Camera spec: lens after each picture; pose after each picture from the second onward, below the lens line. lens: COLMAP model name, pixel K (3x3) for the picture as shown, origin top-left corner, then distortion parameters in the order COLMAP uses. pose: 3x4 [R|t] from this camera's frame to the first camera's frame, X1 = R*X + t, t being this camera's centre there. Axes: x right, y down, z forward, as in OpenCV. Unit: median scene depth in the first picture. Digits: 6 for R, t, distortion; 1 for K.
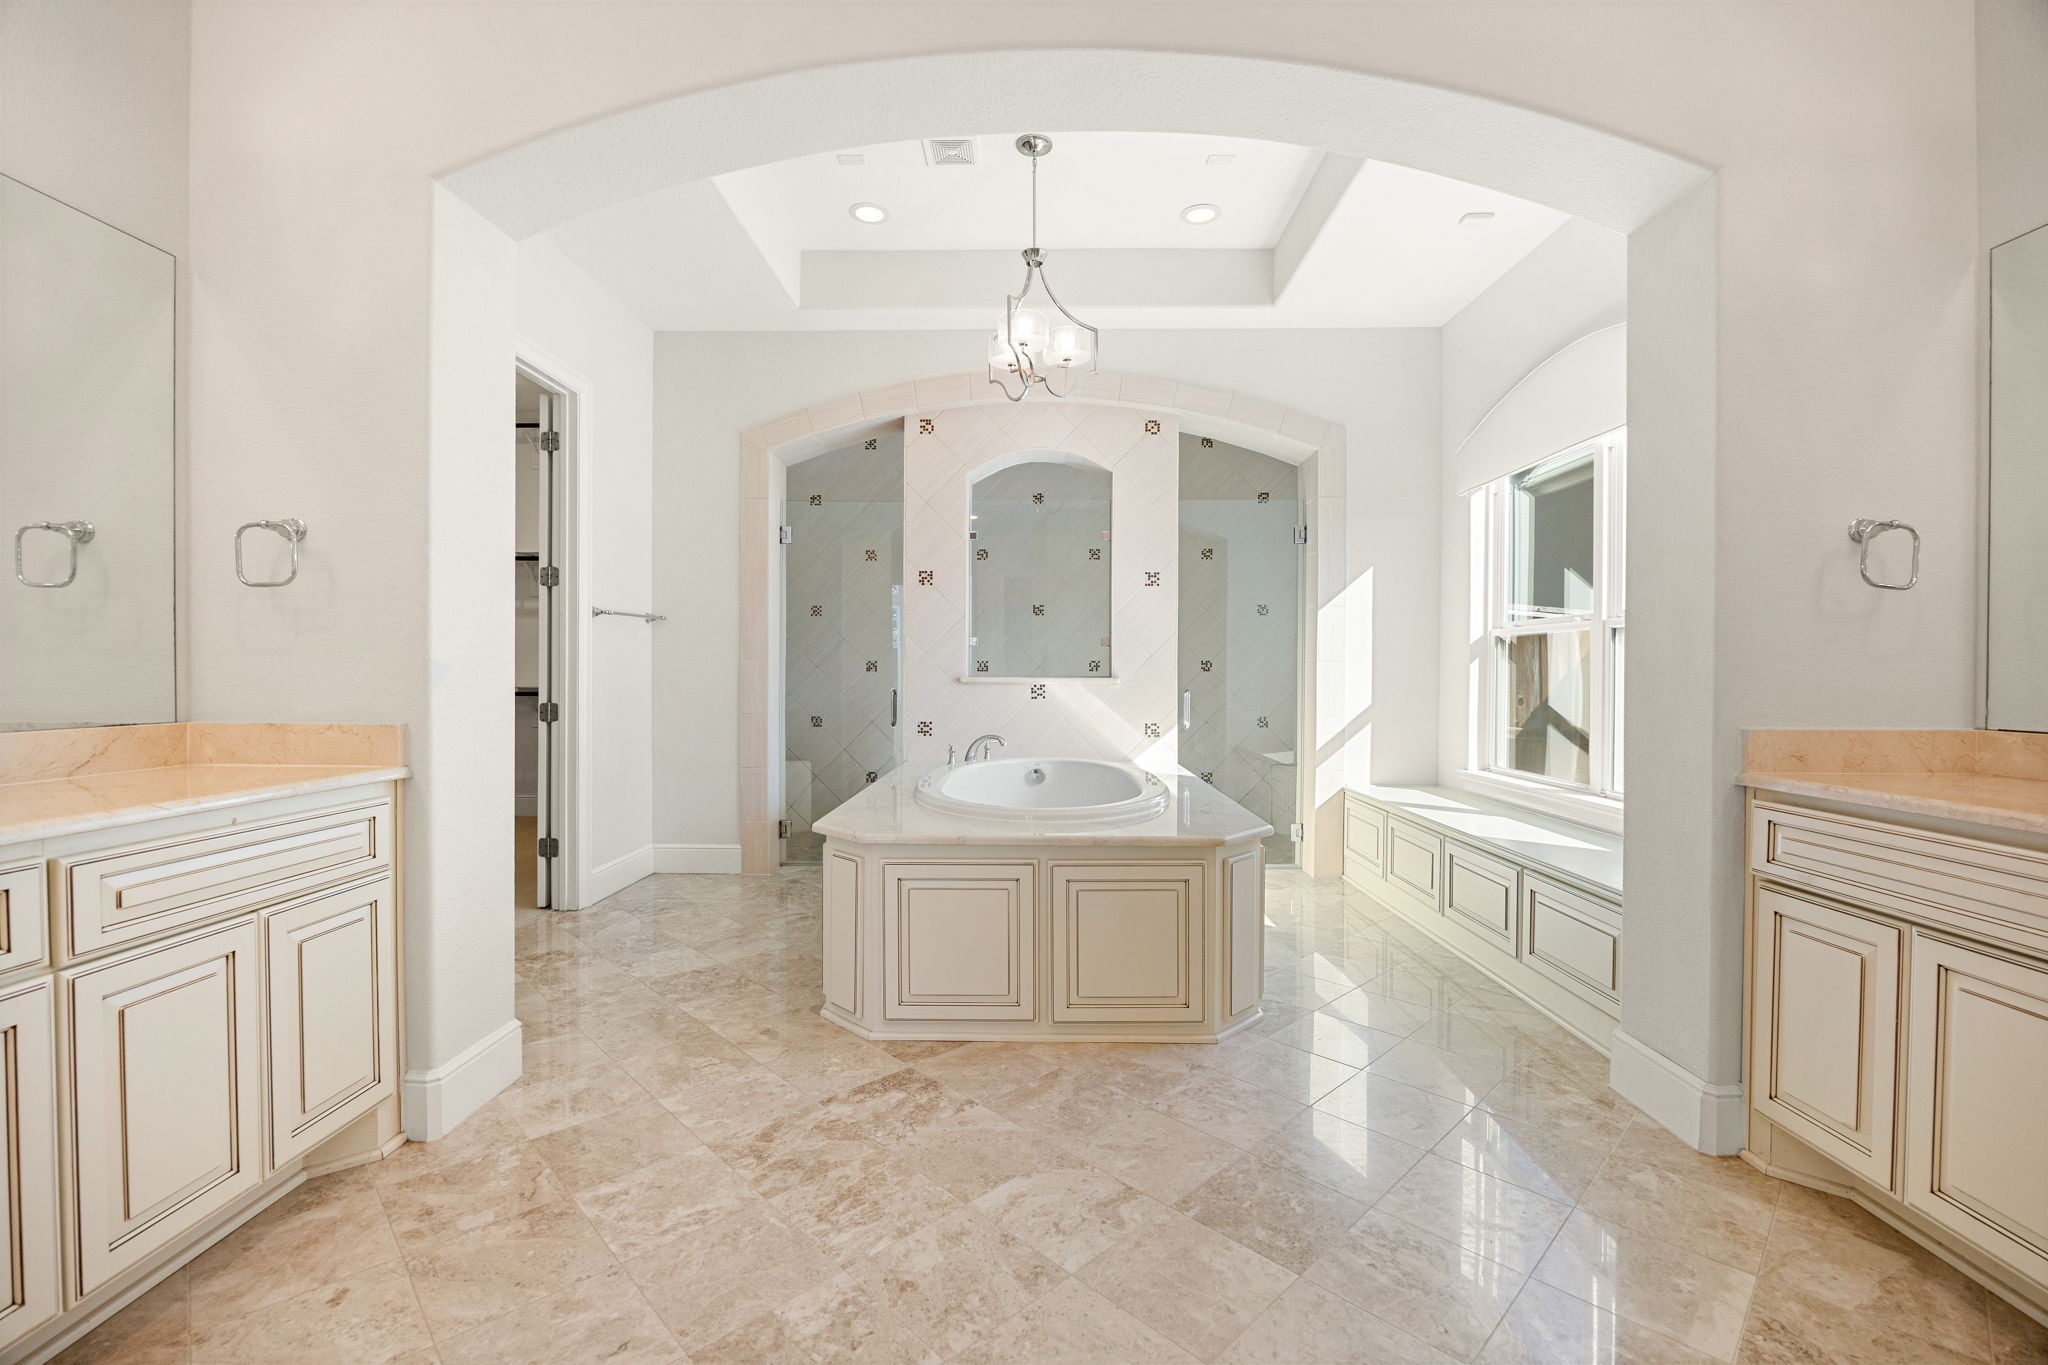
lens RADIAL K [[872.9, 0, 1023.1], [0, 872.9, 679.9], [0, 0, 1]] dist [-0.020106, 0.001615]
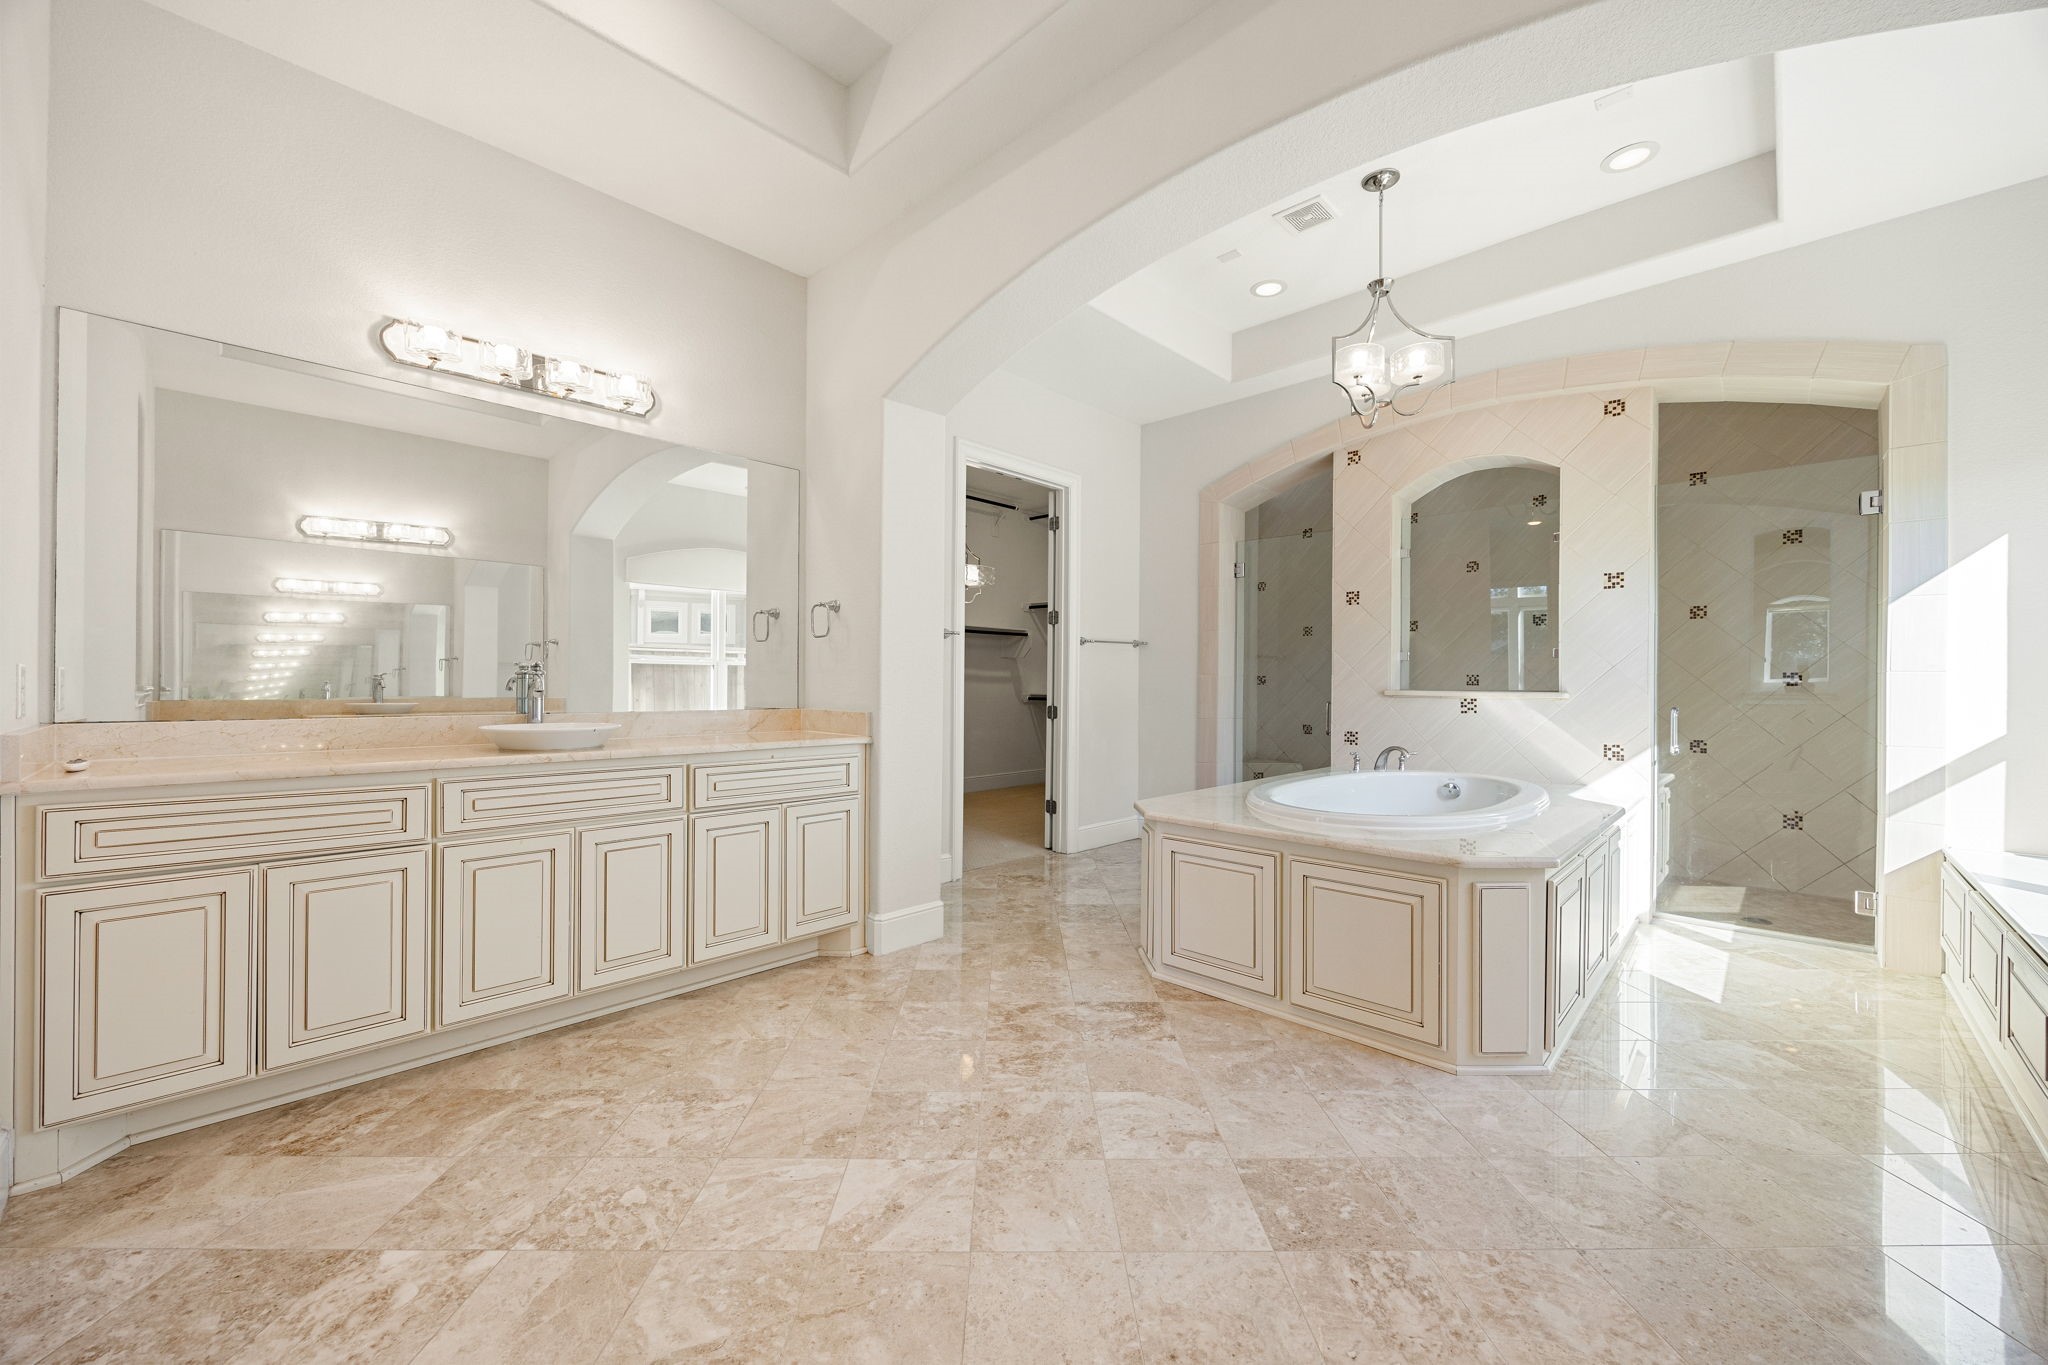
lens RADIAL K [[775.4, 0, 1024.8], [0, 775.4, 680.5], [0, 0, 1]] dist [-0.003974, 0.000099]
pose [[0.729174, -0.000872, -0.684328, 0.459248], [-0.010350, 0.999871, -0.012302, 0.001490], [0.684250, 0.016053, 0.729071, 0.050934]]
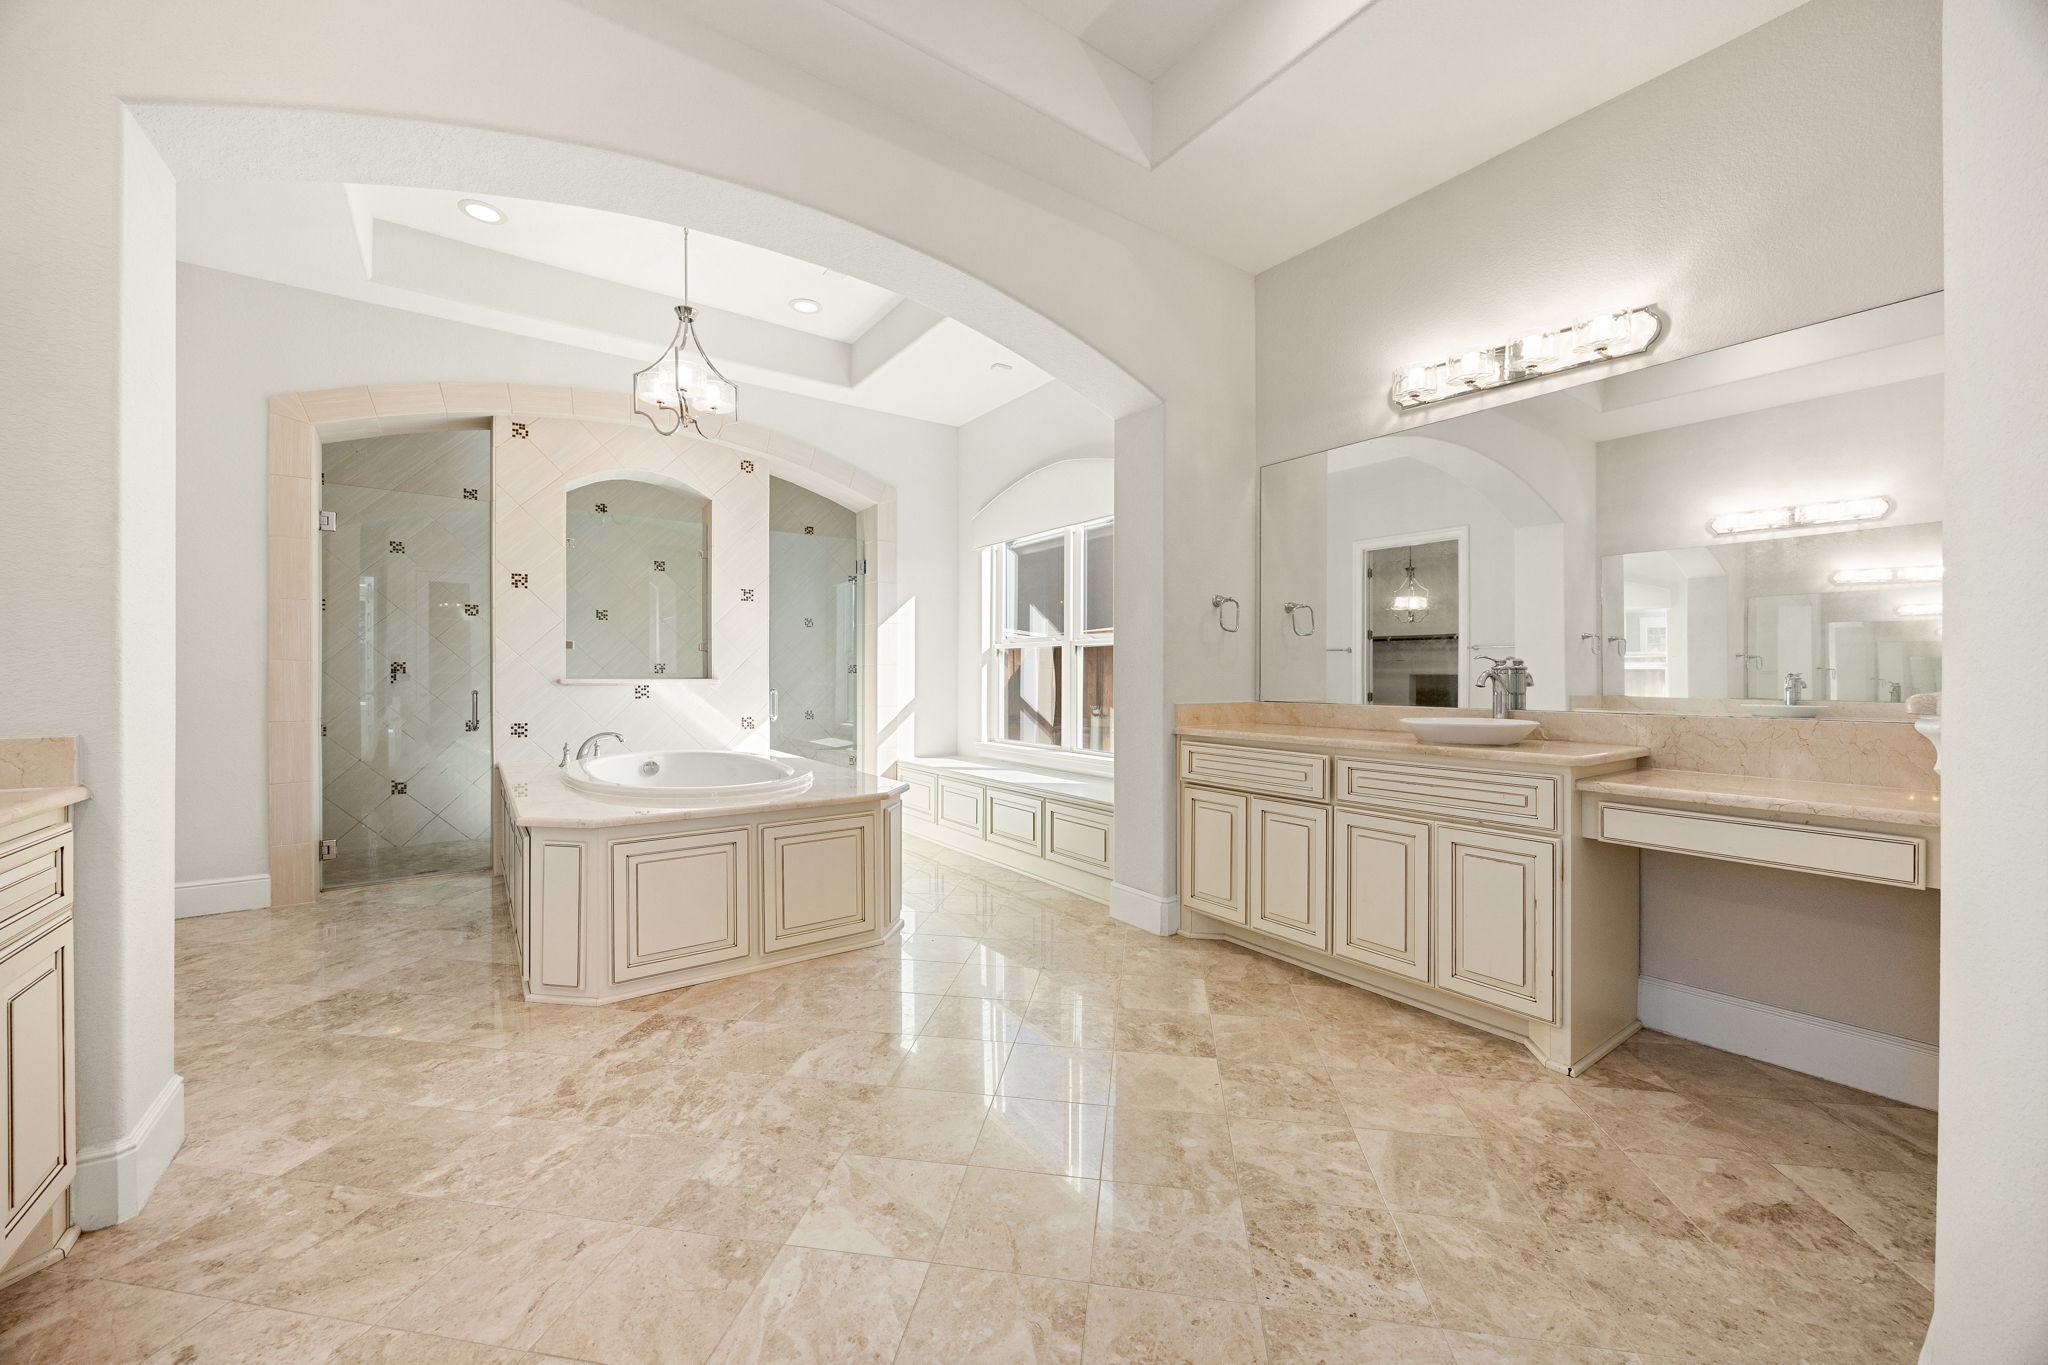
lens RADIAL K [[775.4, 0, 1022.0], [0, 775.4, 676.2], [0, 0, 1]] dist [-0.003974, 0.000099]
pose [[0.803339, -0.003018, 0.595514, -0.330316], [0.006625, 0.999971, -0.003870, 0.001312], [-0.595485, 0.007054, 0.803336, -0.118208]]
